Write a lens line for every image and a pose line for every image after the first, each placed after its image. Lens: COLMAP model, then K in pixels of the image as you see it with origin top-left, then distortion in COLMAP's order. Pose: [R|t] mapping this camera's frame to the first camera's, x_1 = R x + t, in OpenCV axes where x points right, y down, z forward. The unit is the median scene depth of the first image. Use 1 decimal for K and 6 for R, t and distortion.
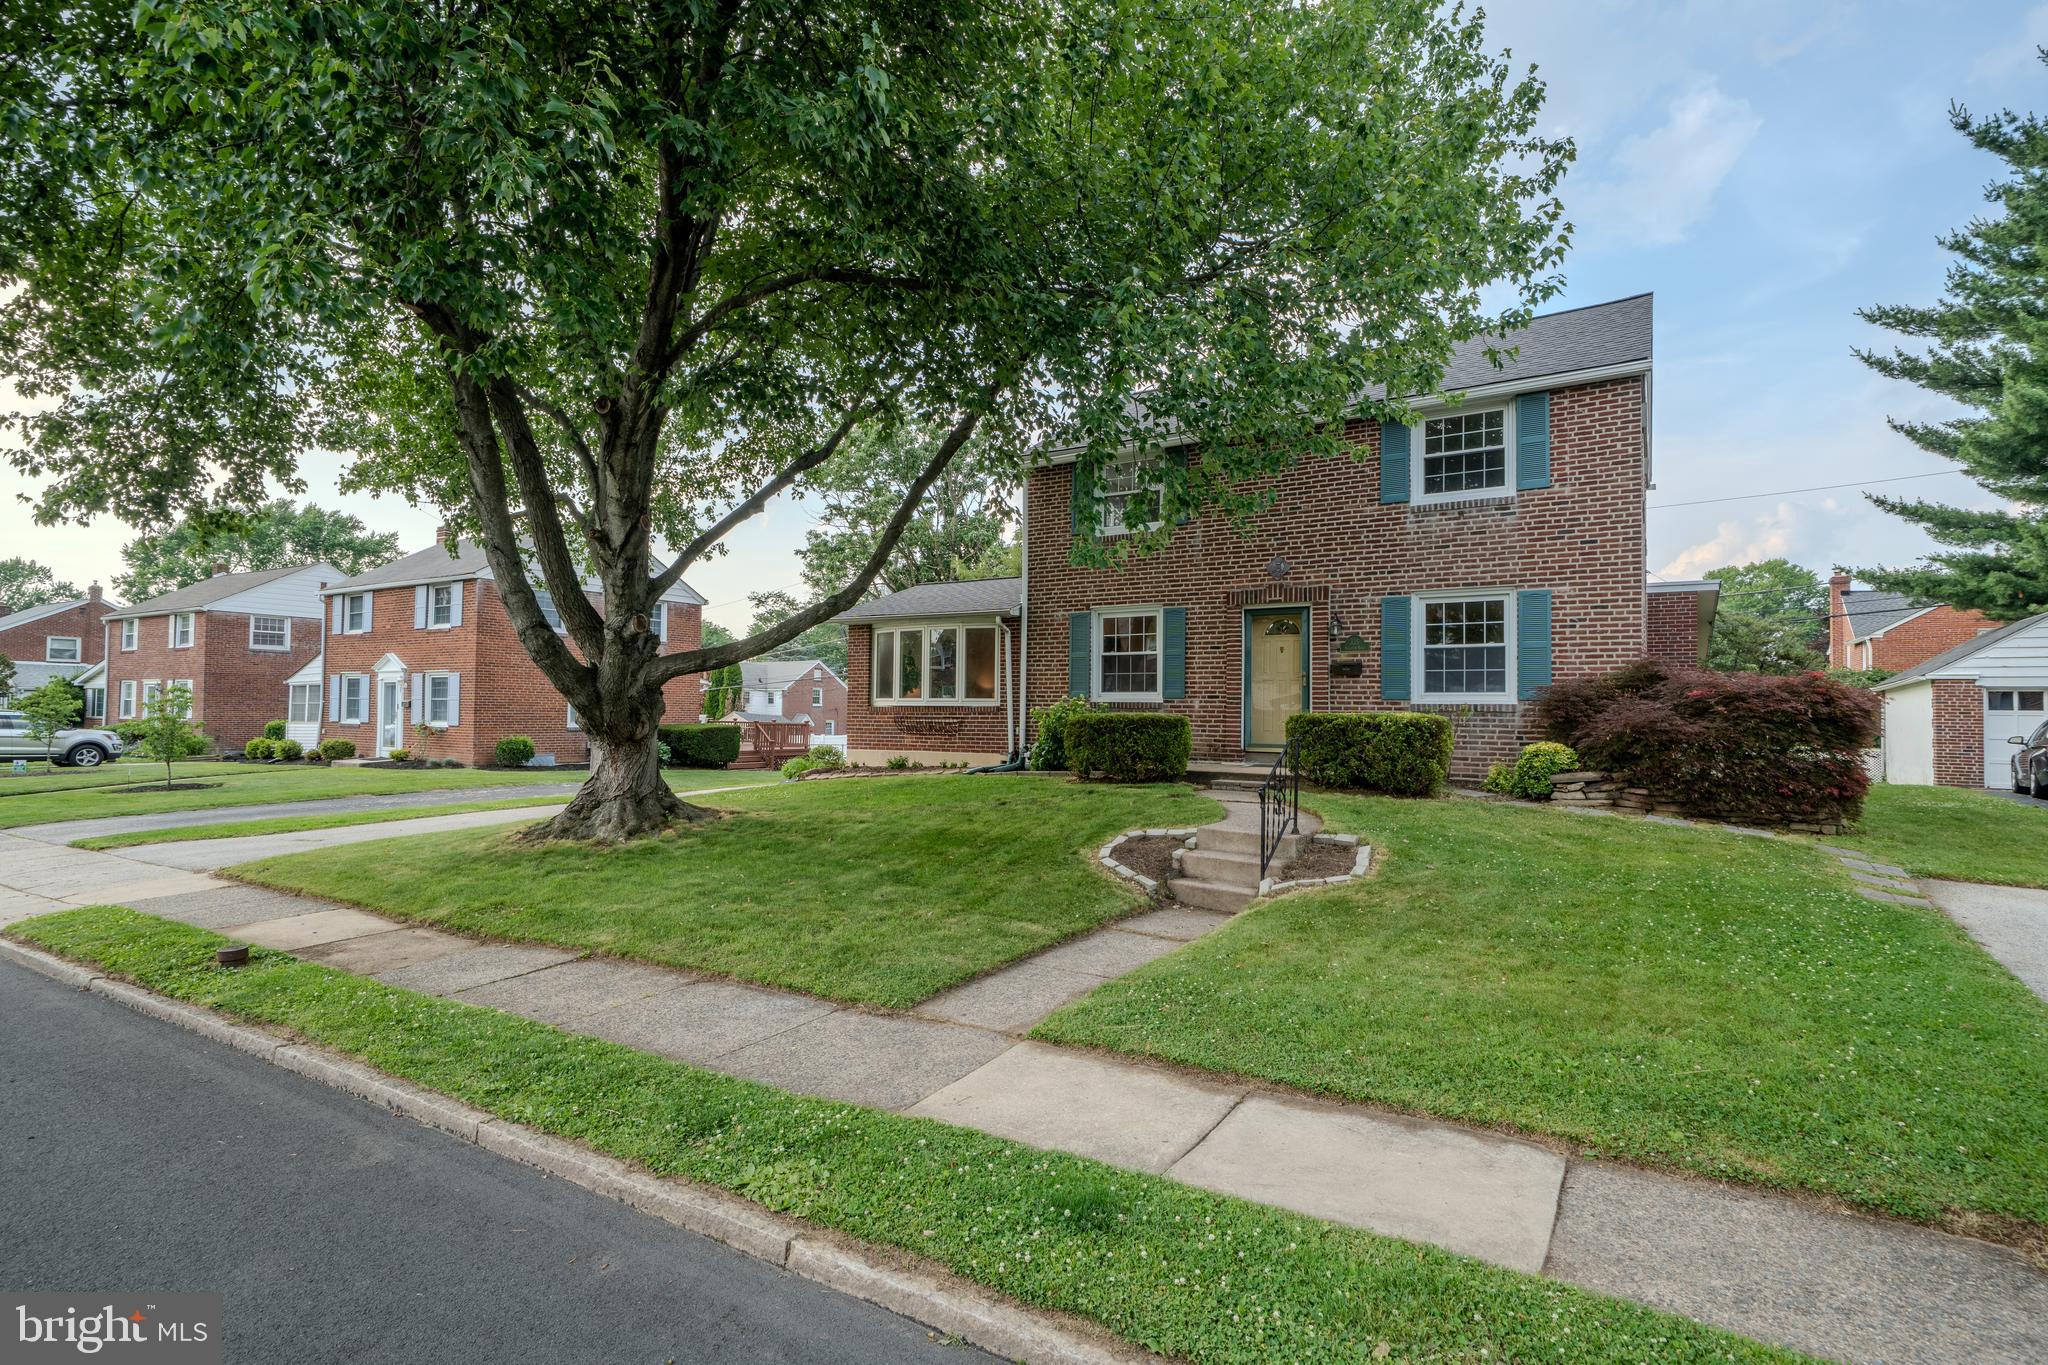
lens RADIAL K [[1001.3, 0, 1024.0], [0, 1001.3, 682.5], [0, 0, 1]] dist [0.012667, 0.000109]
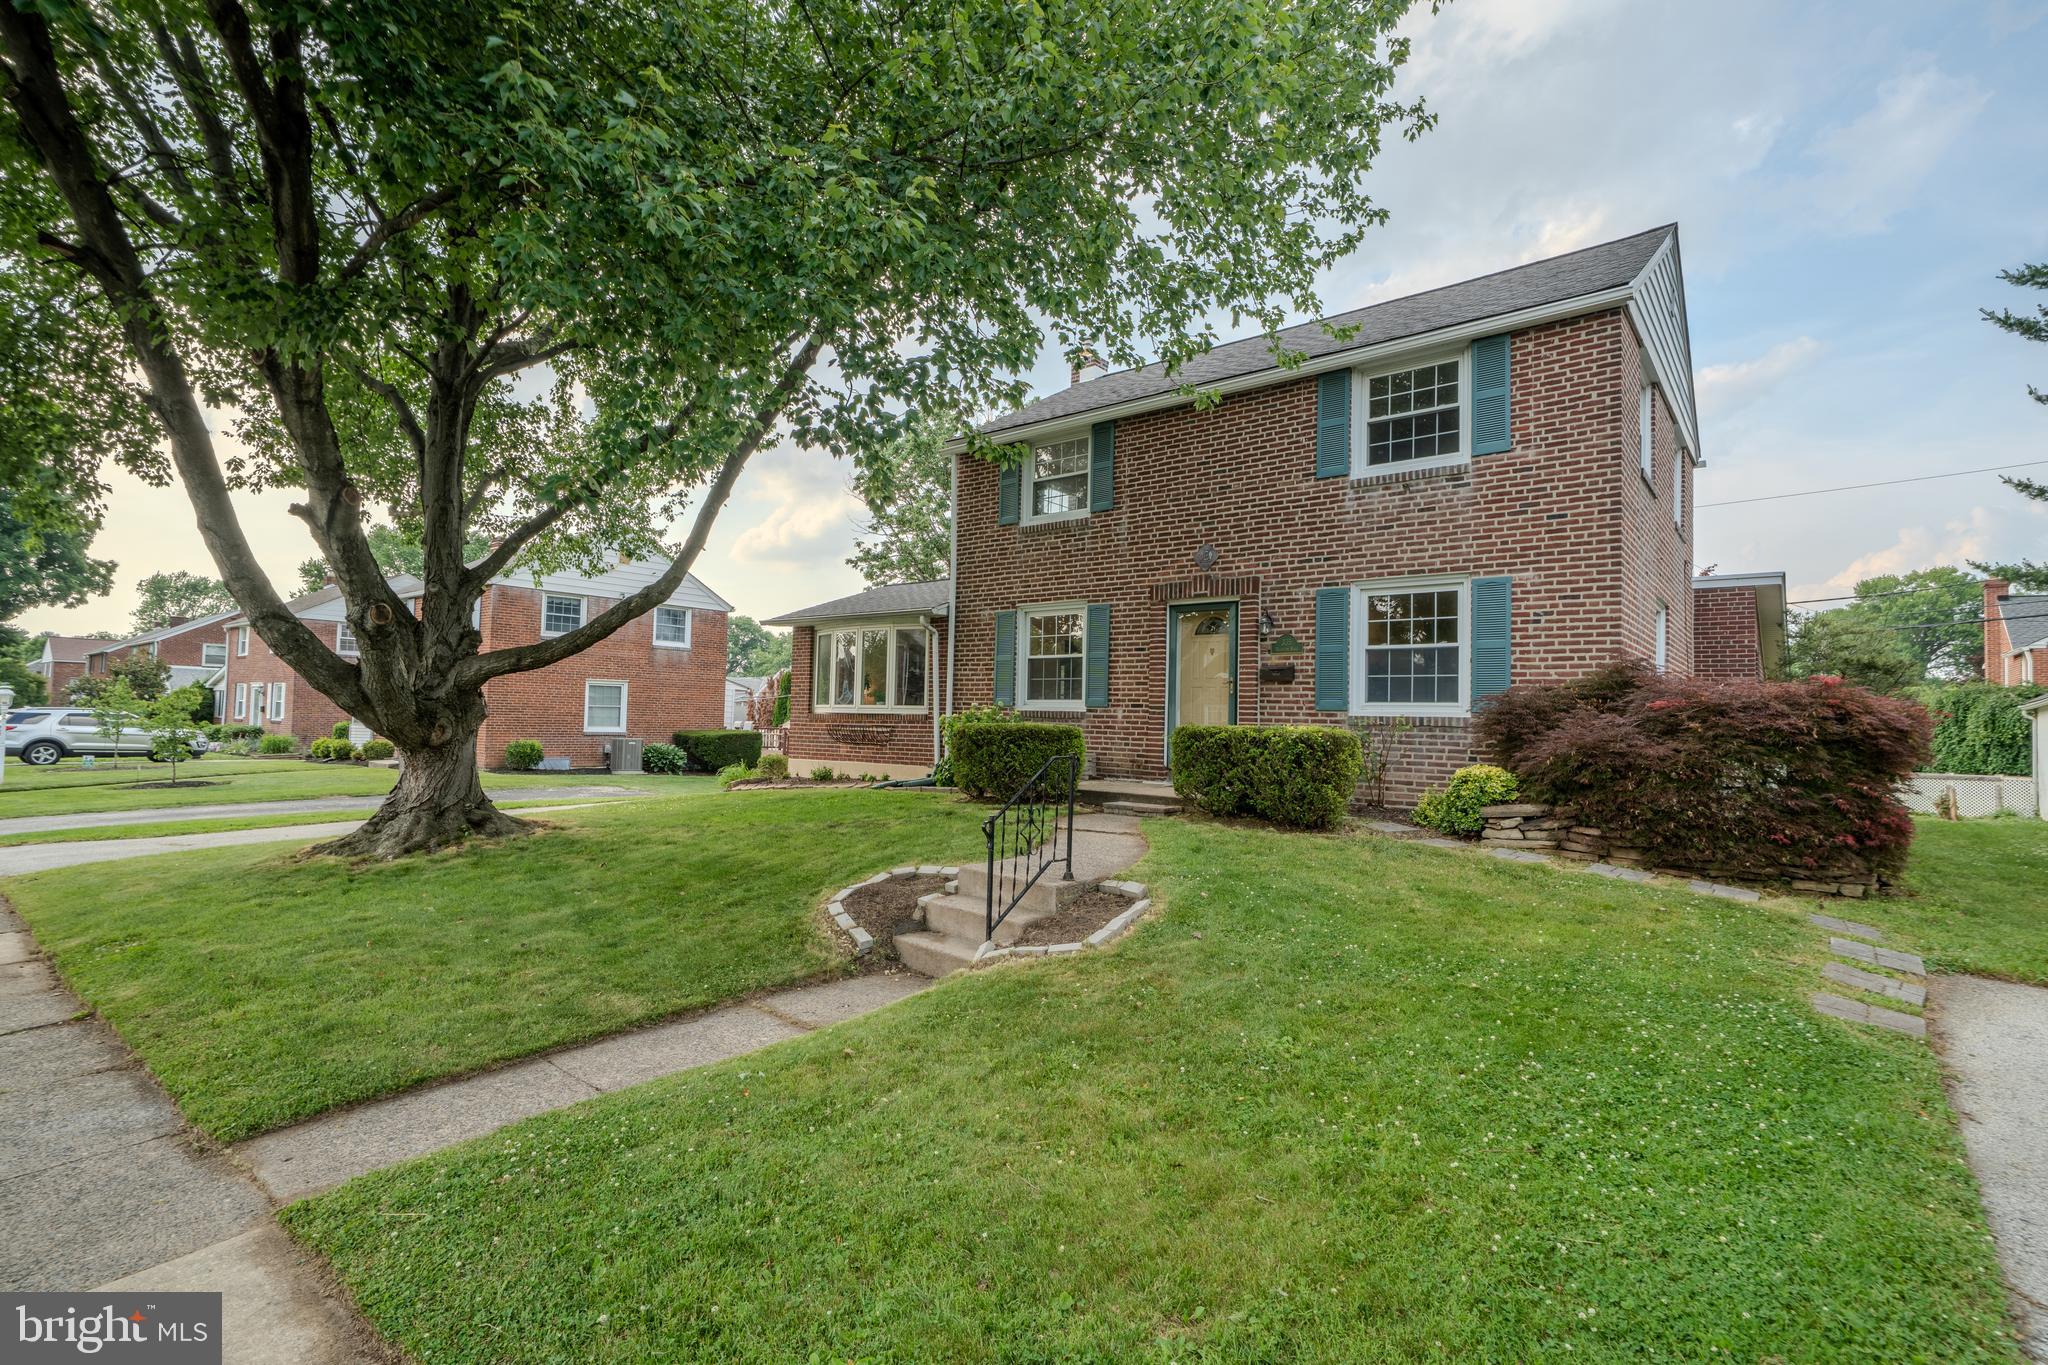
lens RADIAL K [[970.2, 0, 1024.0], [0, 970.2, 682.5], [0, 0, 1]] dist [0.011060, -0.000287]
pose [[0.993205, 0.006994, -0.116169, 0.213896], [-0.008321, 0.999906, -0.010942, 0.004701], [0.116081, 0.011834, 0.993169, 0.165976]]
